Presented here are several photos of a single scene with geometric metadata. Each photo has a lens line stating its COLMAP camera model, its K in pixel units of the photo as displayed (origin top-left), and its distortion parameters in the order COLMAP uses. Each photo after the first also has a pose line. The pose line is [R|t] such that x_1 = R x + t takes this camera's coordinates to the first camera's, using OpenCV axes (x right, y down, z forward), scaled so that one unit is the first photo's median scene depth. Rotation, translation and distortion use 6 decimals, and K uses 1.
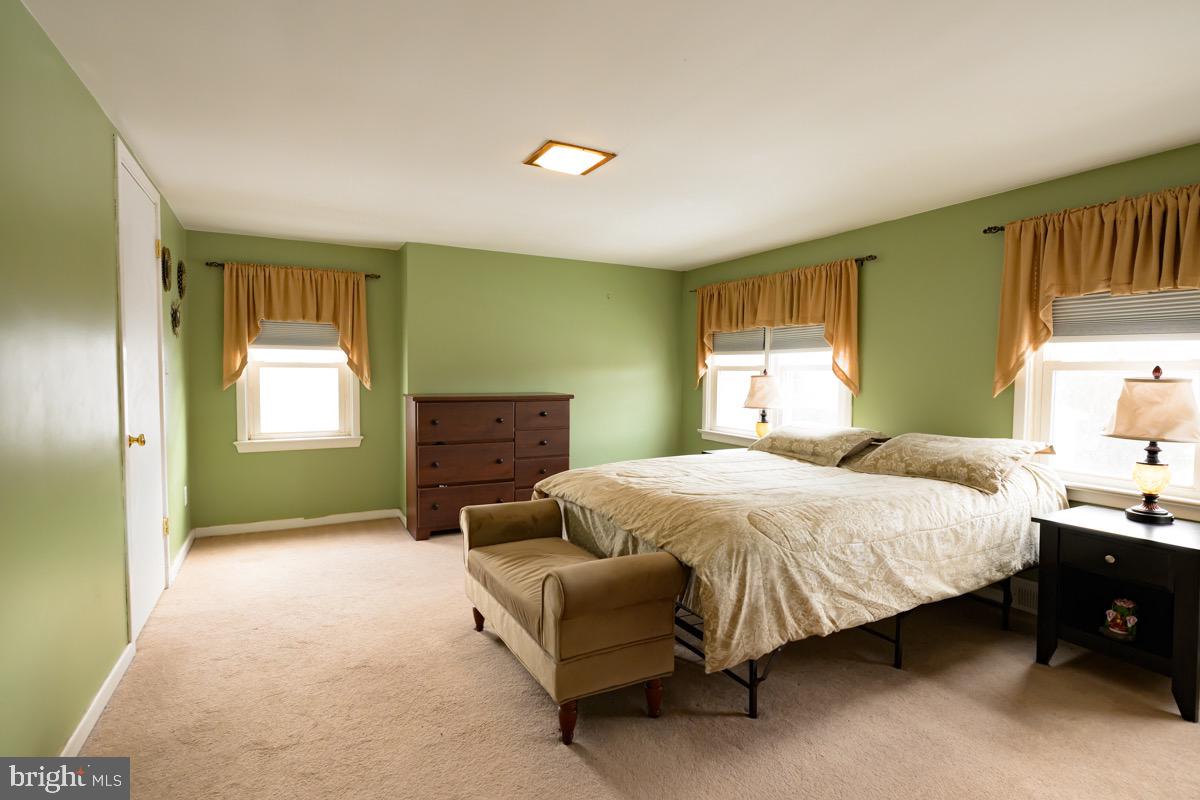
lens RADIAL K [[577.3, 0, 597.2], [0, 577.3, 403.5], [0, 0, 1]] dist [-0.002423, -0.000278]
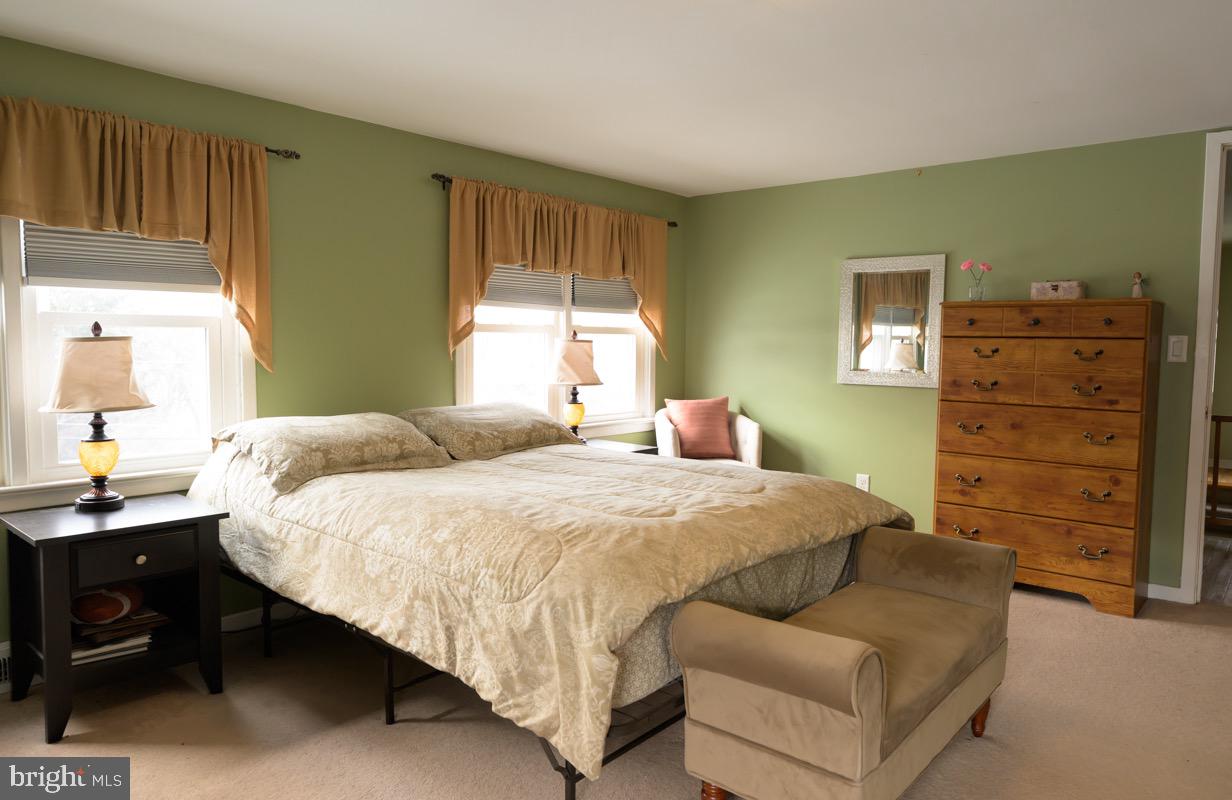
lens RADIAL K [[801.9, 0, 616.0], [0, 801.9, 400.0], [0, 0, 1]] dist [-0.002657, -0.000681]
pose [[-0.349041, -0.078989, 0.933773, -0.365430], [0.038007, 0.994428, 0.098327, -0.037656], [-0.936337, 0.069810, -0.344094, 0.703077]]
